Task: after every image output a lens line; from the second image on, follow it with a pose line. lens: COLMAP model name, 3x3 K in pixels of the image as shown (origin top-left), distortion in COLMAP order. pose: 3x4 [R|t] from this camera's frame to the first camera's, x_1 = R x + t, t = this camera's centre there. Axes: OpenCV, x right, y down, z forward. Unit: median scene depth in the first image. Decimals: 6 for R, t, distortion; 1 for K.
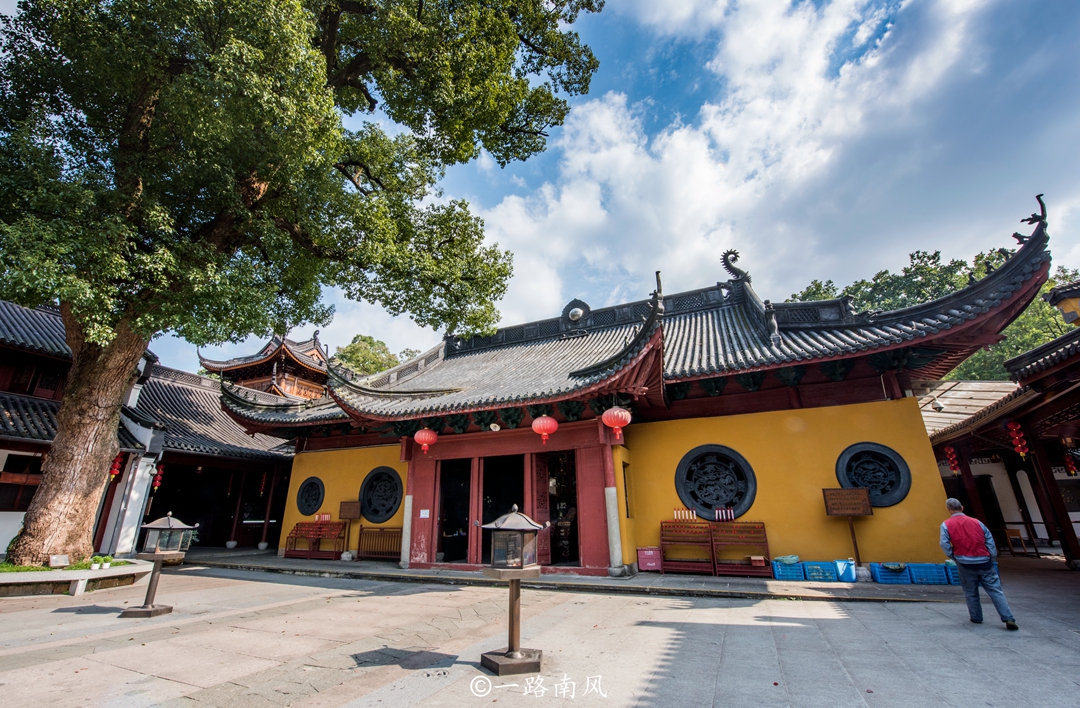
lens RADIAL K [[452.3, 0, 540.0], [0, 452.3, 354.0], [0, 0, 1]] dist [-0.002355, -0.000188]
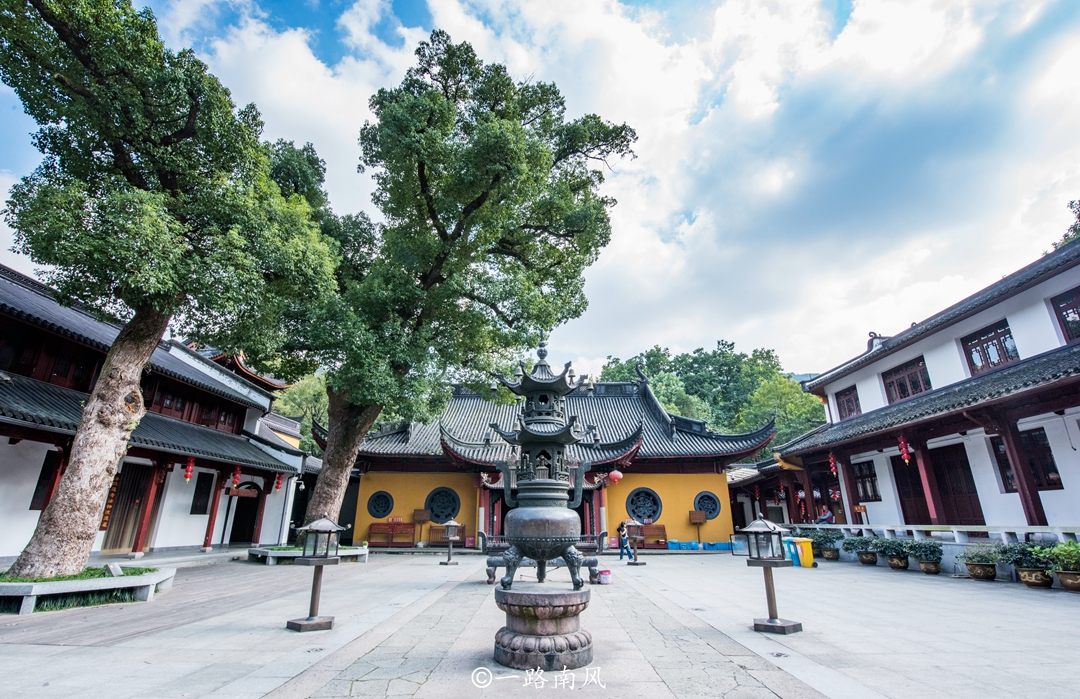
lens RADIAL K [[490.3, 0, 540.0], [0, 490.3, 349.5], [0, 0, 1]] dist [0.014442, -0.000403]
pose [[0.921169, 0.140400, 0.362954, -0.928275], [-0.142482, 0.989571, -0.021175, -0.298460], [-0.362141, -0.032209, 0.931567, -0.873325]]
